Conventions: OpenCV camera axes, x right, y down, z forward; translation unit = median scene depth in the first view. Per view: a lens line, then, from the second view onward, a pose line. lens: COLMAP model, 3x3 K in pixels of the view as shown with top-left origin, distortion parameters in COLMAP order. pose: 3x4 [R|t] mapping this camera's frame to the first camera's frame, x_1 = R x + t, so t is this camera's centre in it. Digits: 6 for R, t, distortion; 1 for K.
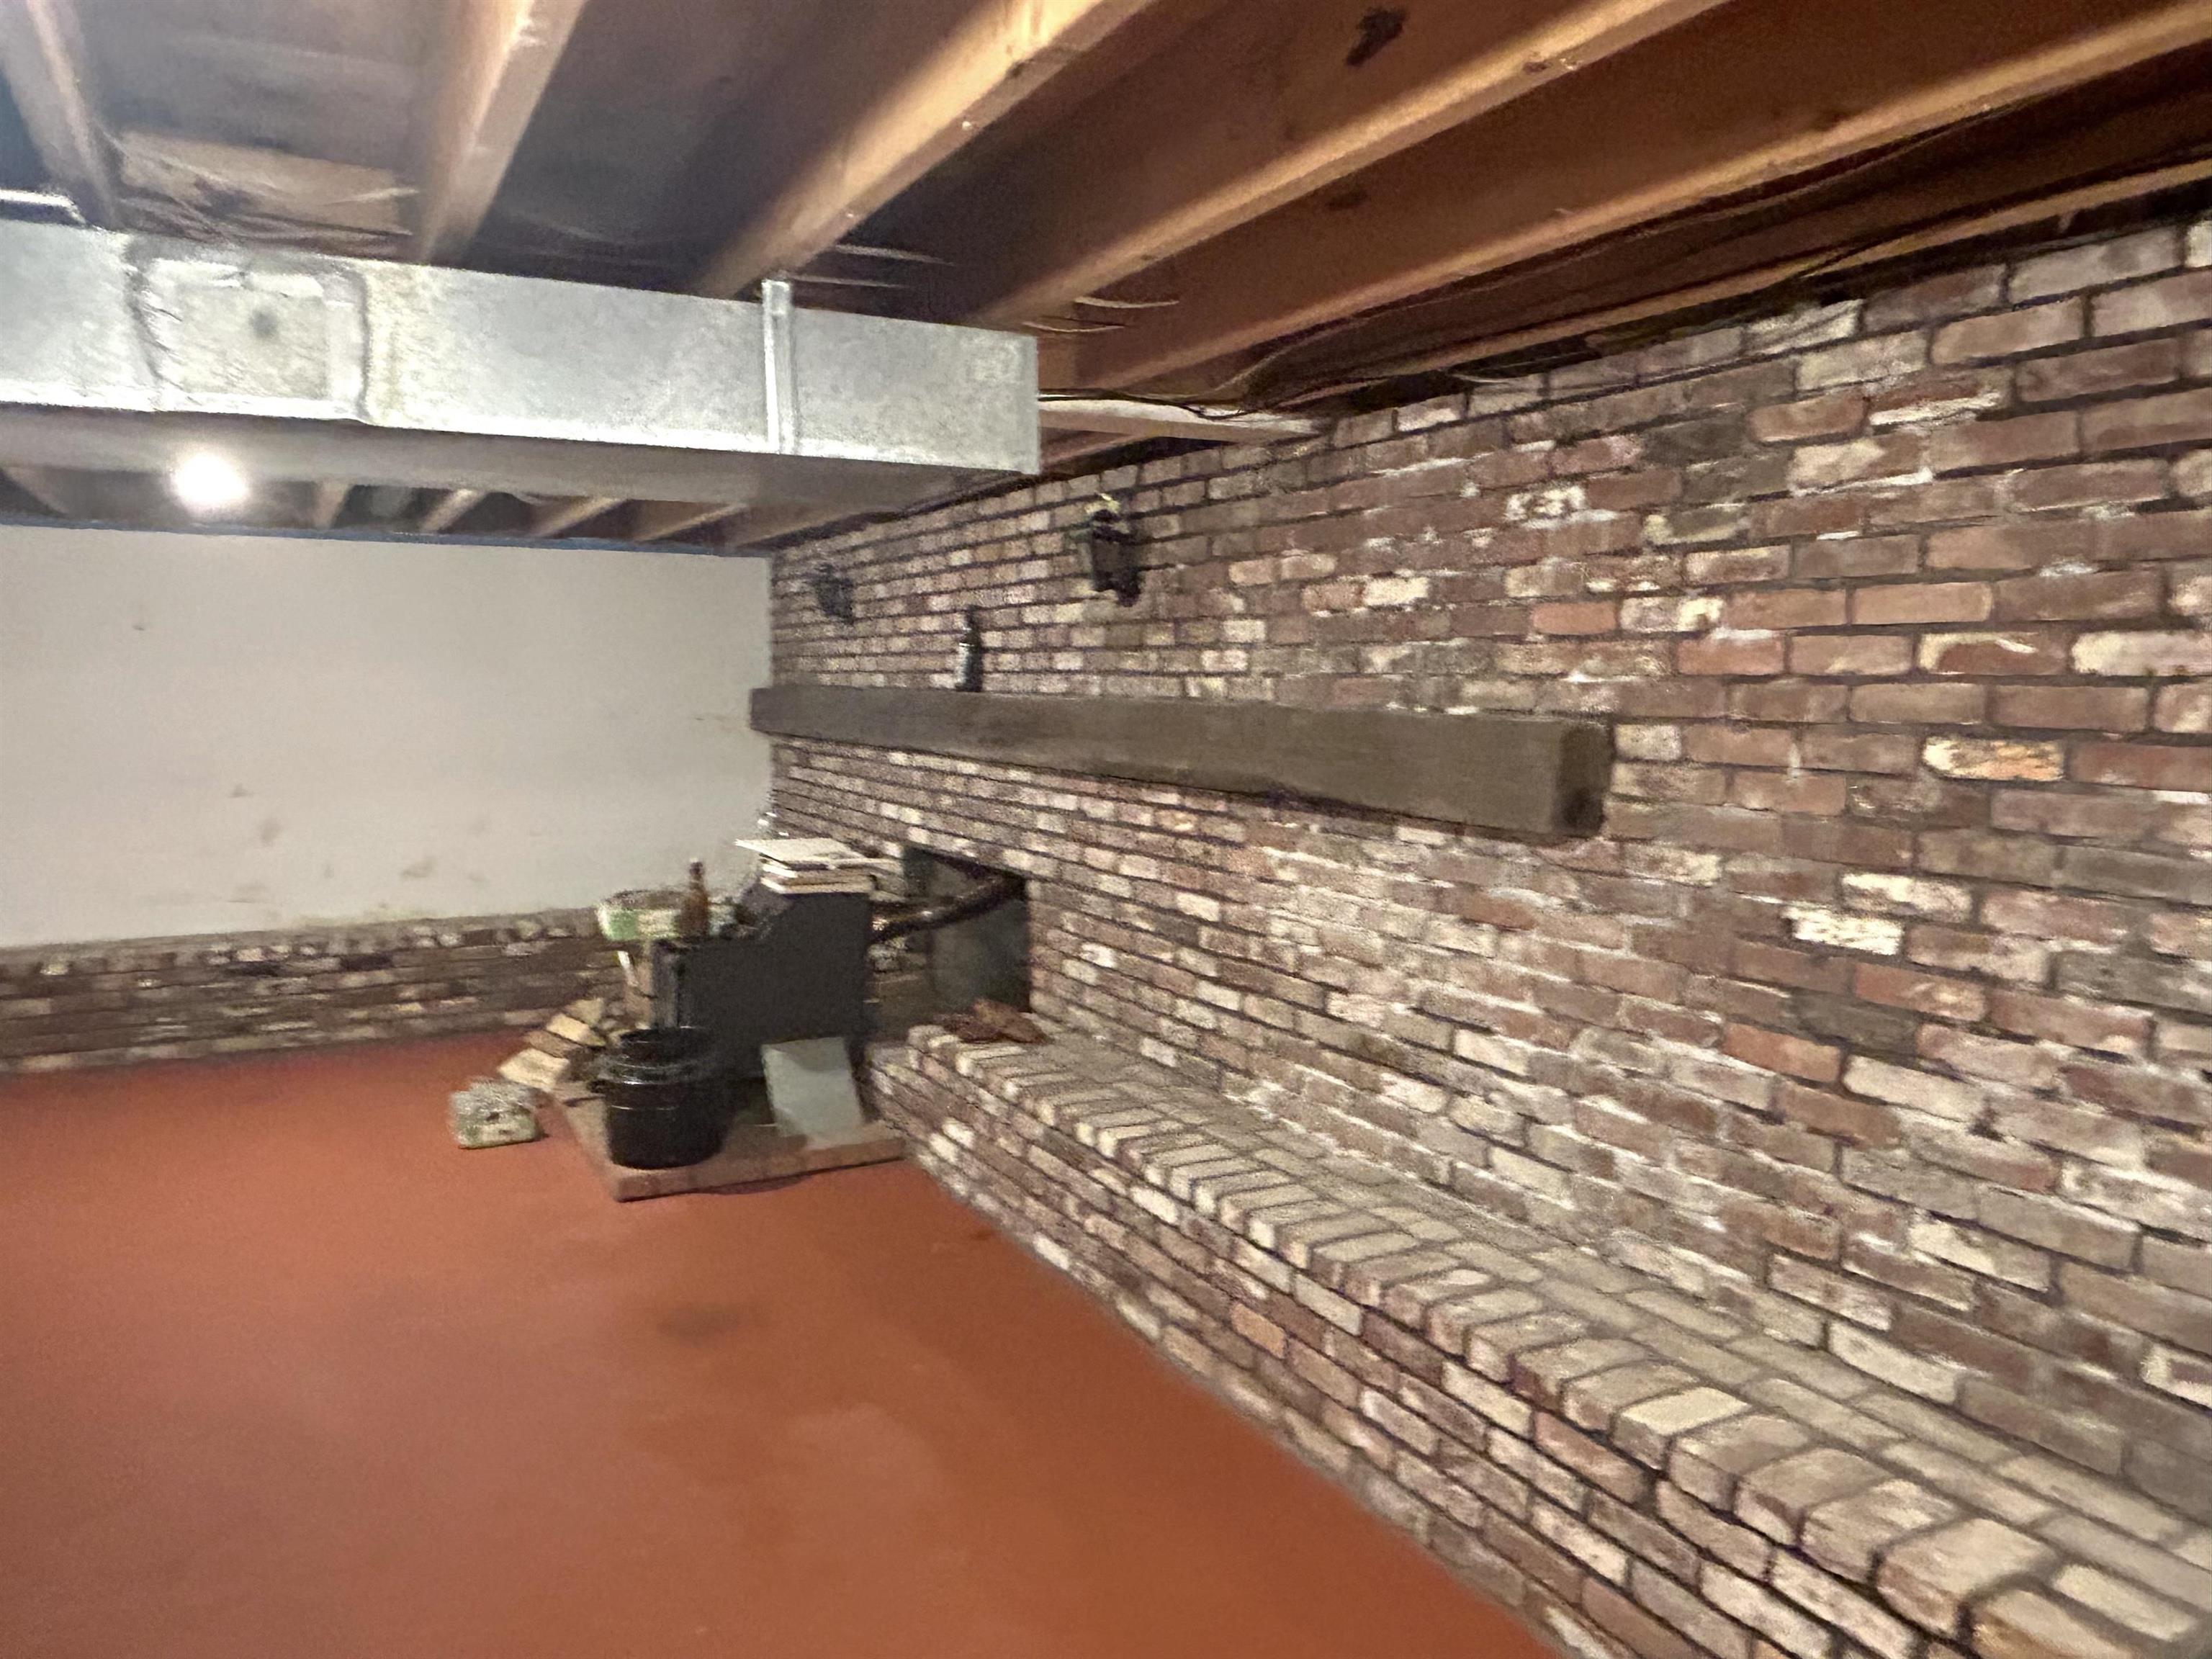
lens RADIAL K [[1533.1, 0, 1106.9], [0, 1533.1, 827.5], [0, 0, 1]] dist [0.000169, -0.002915]
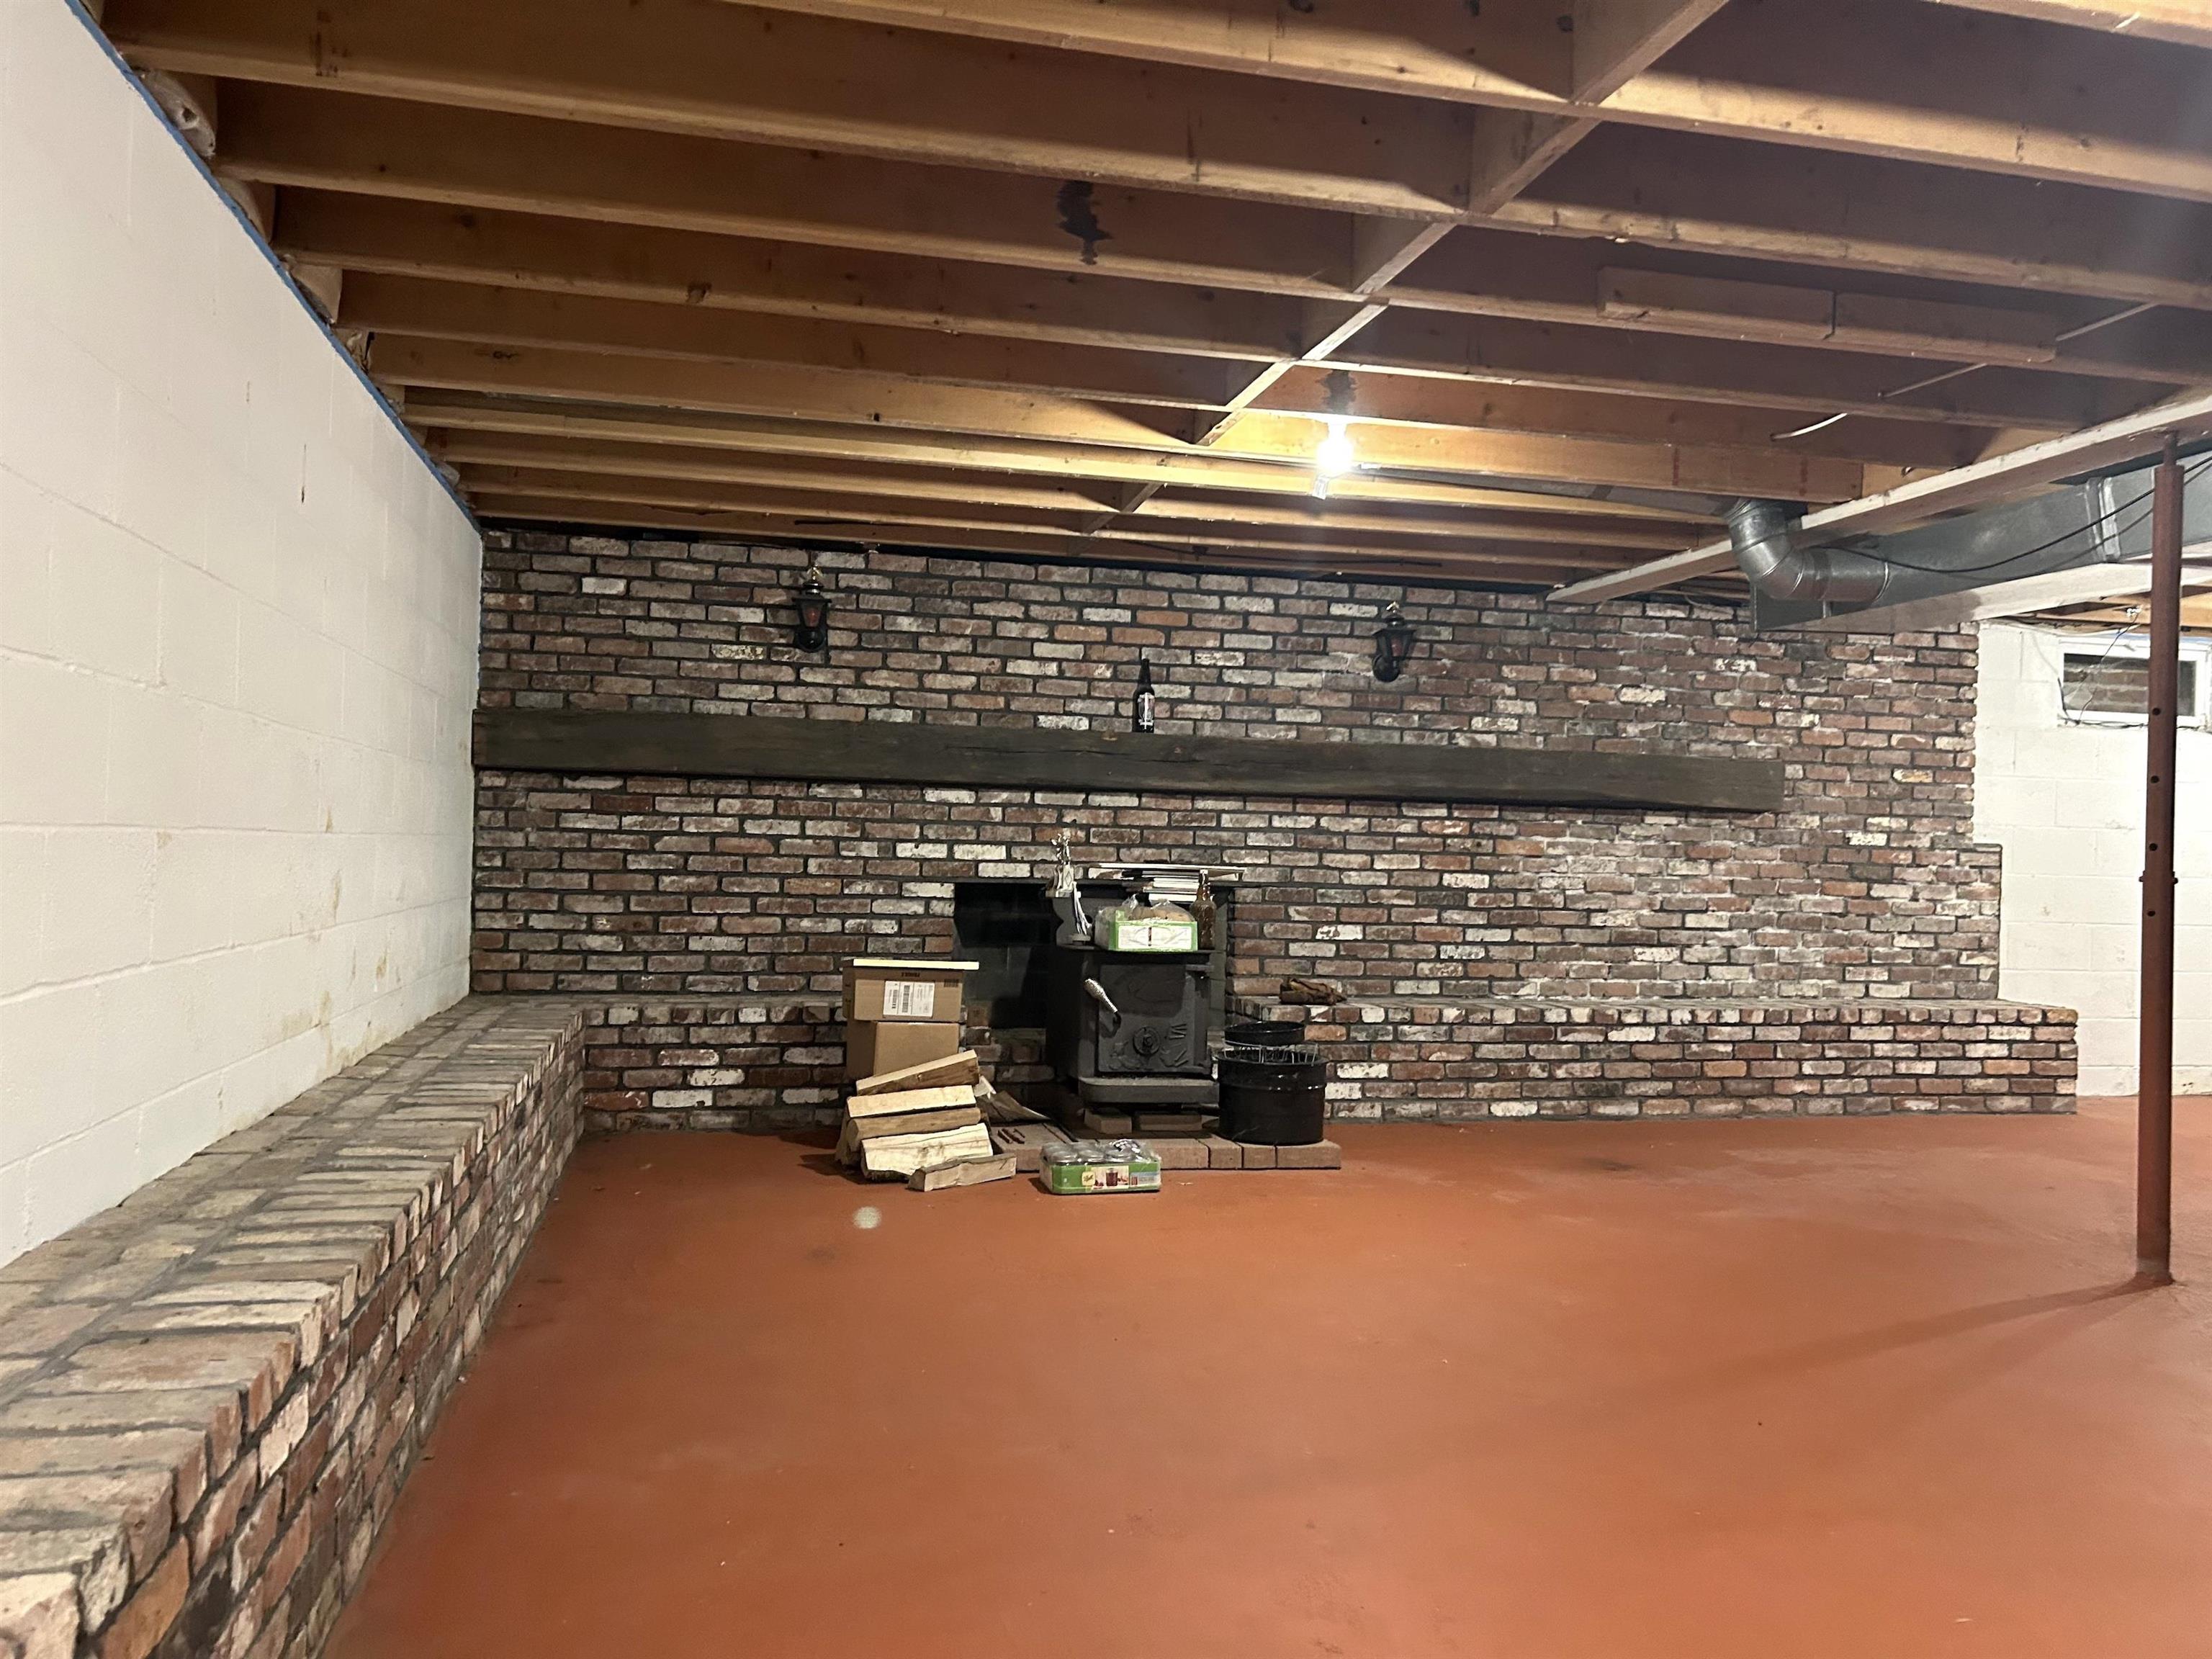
lens RADIAL K [[1685.8, 0, 1104.5], [0, 1685.8, 830.3], [0, 0, 1]] dist [-0.001589, -0.010846]
pose [[0.281861, 0.007732, 0.959424, -2.324963], [0.073318, 0.996870, -0.029573, 0.033479], [-0.956650, 0.078678, 0.280412, 1.208118]]
